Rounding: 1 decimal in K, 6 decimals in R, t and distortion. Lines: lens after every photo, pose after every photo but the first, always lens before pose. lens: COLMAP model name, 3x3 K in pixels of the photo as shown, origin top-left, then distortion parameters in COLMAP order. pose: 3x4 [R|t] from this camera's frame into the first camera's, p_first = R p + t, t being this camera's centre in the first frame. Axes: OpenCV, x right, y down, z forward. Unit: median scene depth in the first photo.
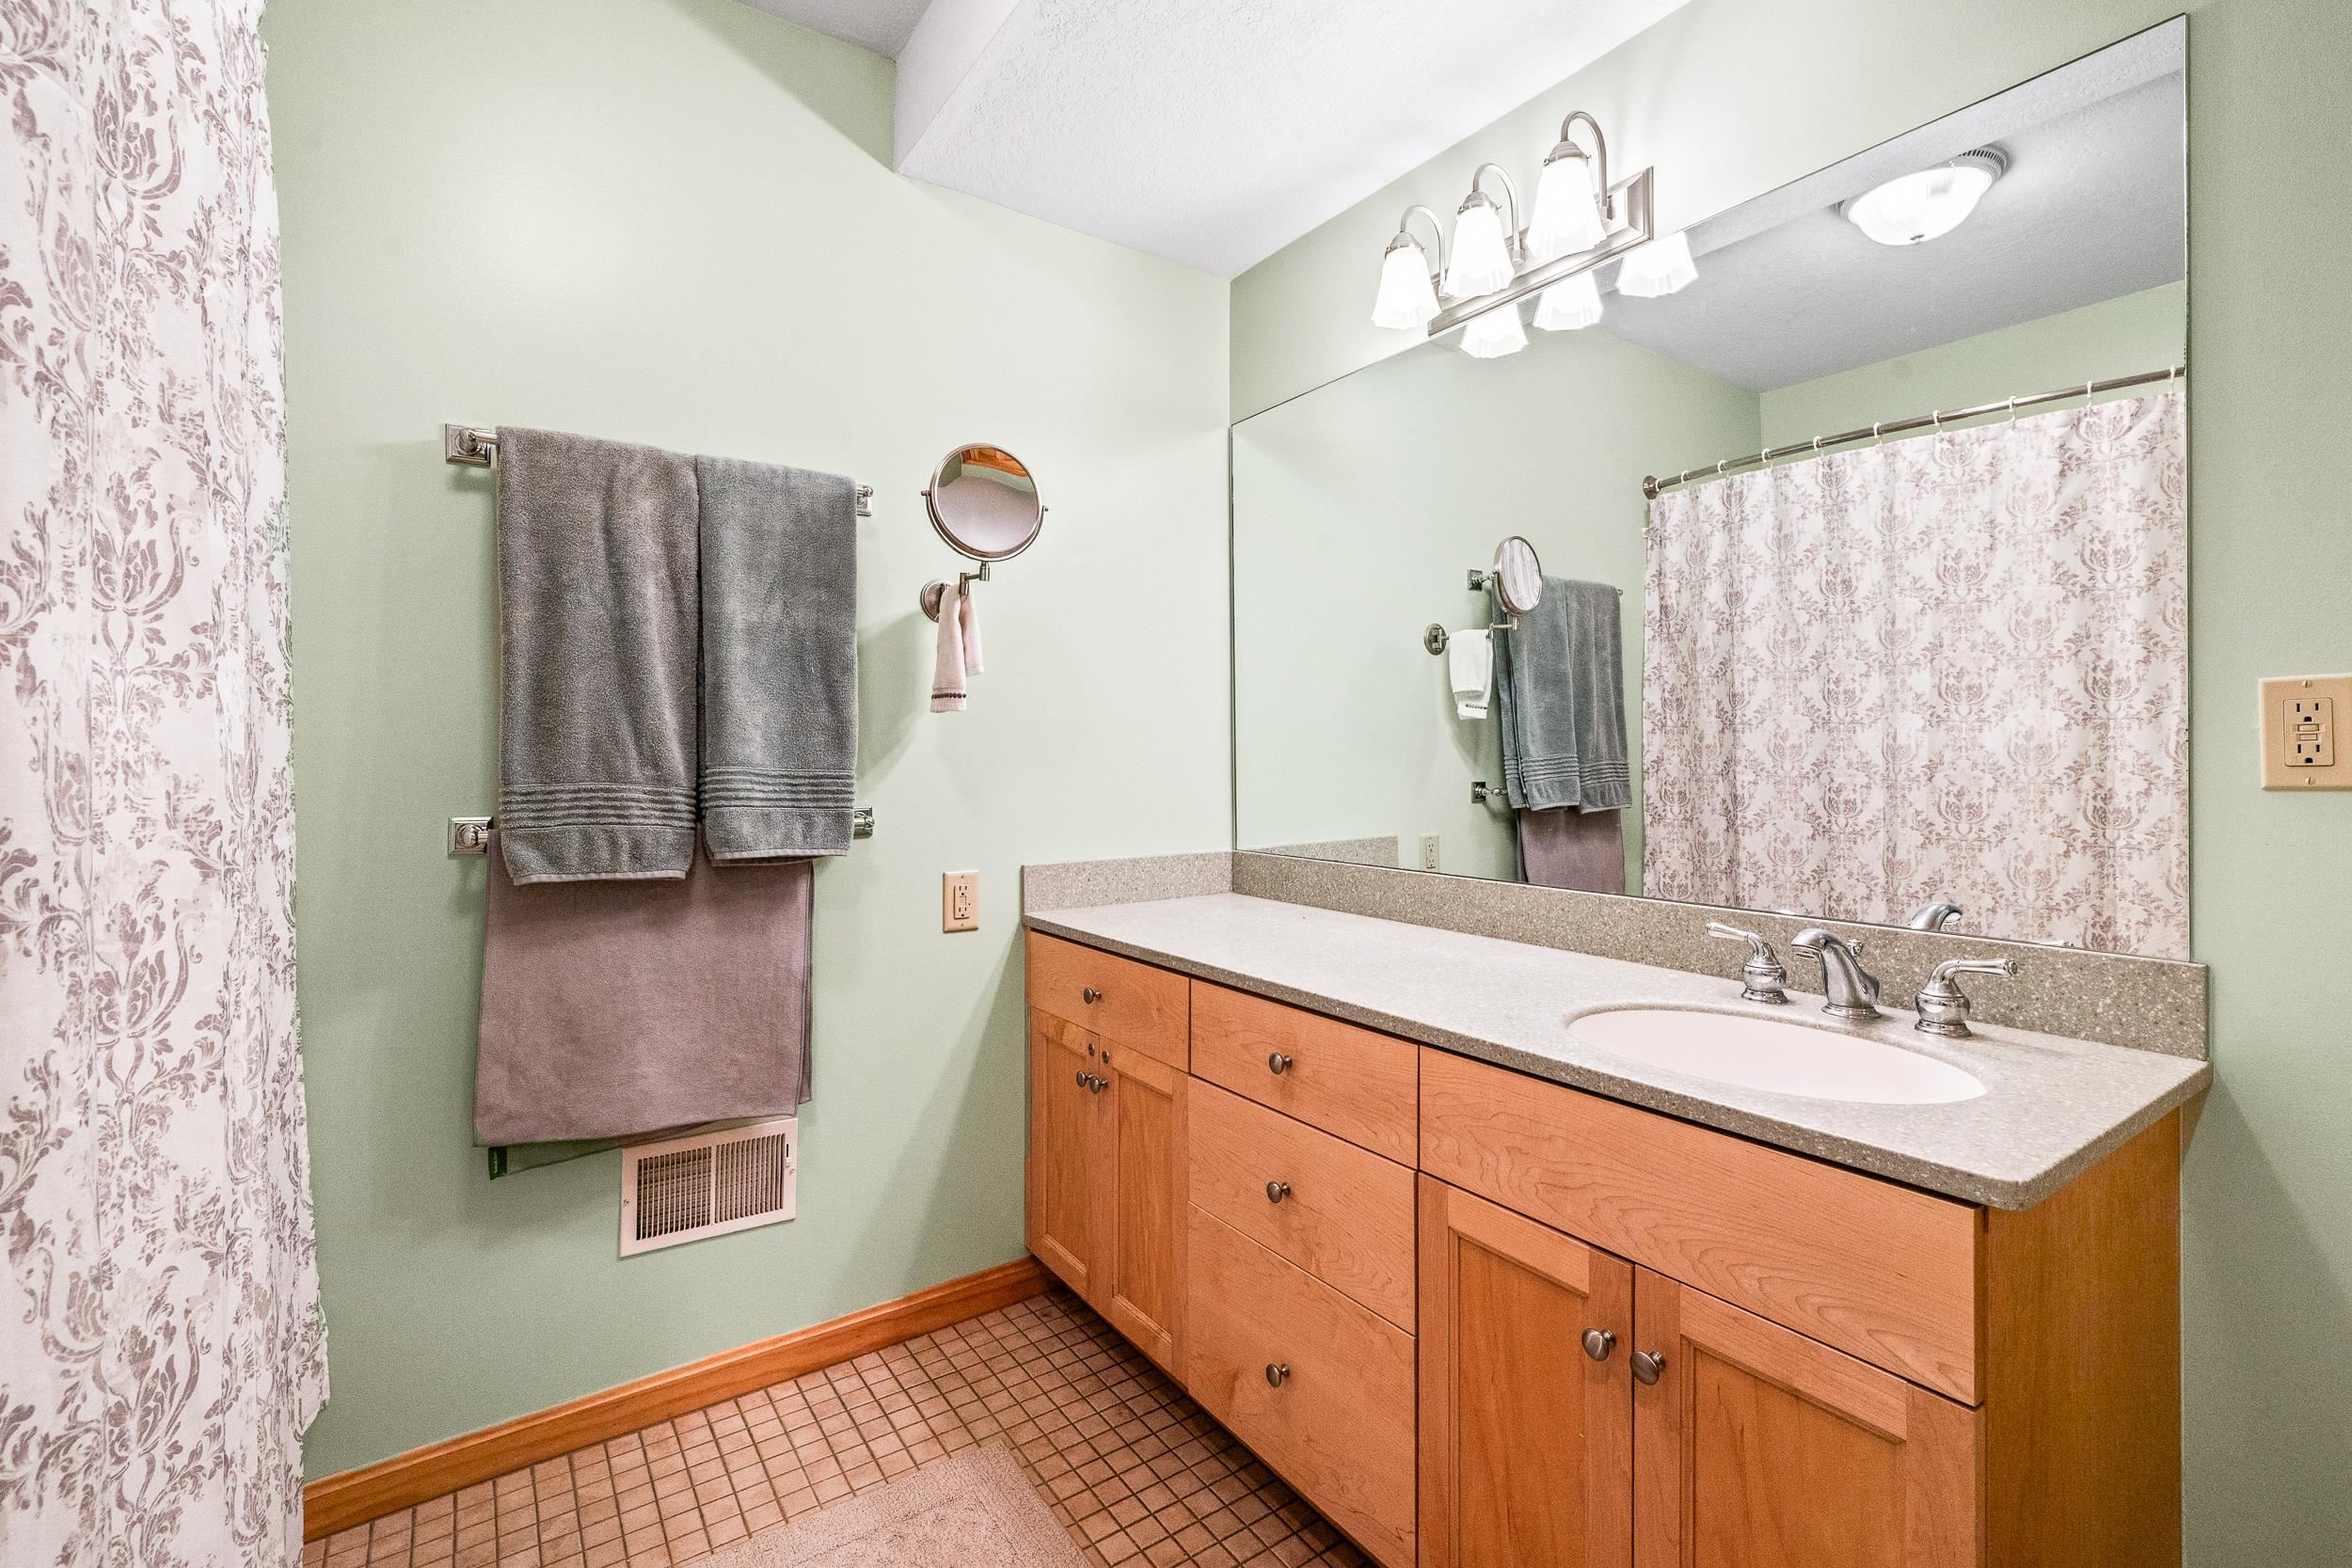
lens RADIAL K [[1044.0, 0, 1174.4], [0, 1044.0, 769.8], [0, 0, 1]] dist [-0.001201, -0.000296]
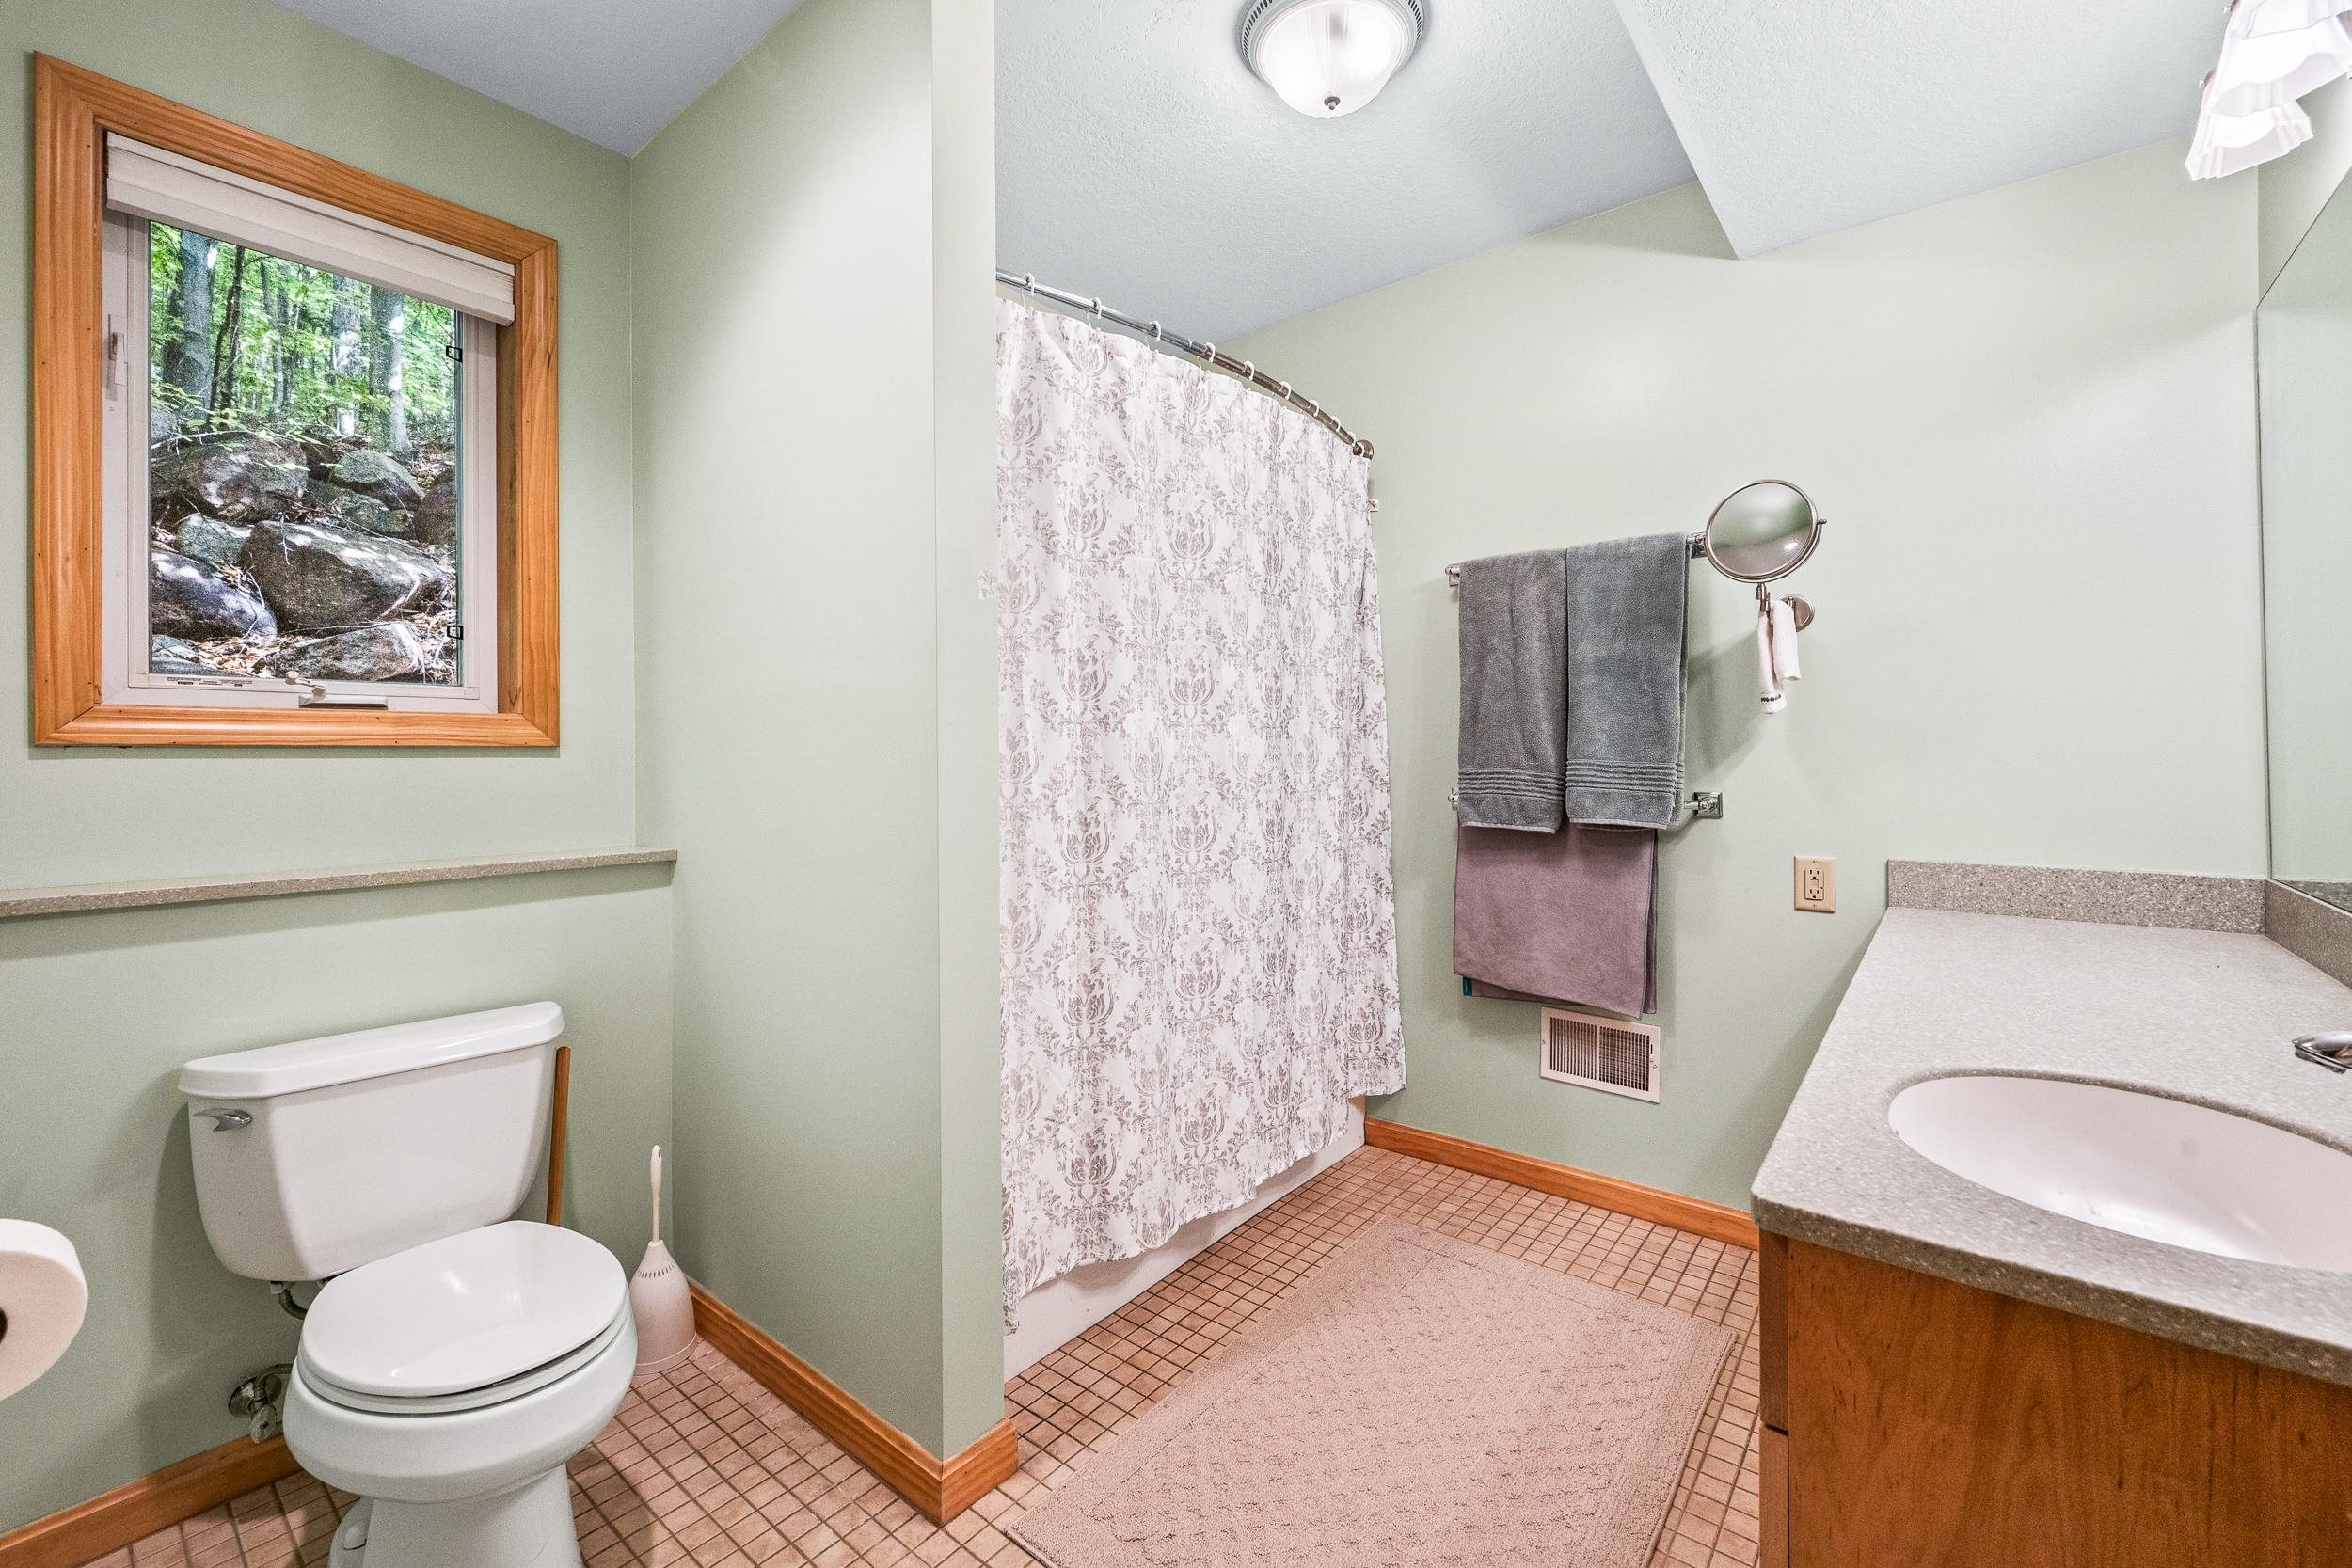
lens RADIAL K [[940.6, 0, 1180.9], [0, 940.6, 779.9], [0, 0, 1]] dist [0.000515, 0.000294]
pose [[0.282662, 0.032347, -0.958674, 0.657157], [-0.008453, 0.999476, 0.031232, -0.010438], [0.959182, -0.000725, 0.282787, 0.097965]]
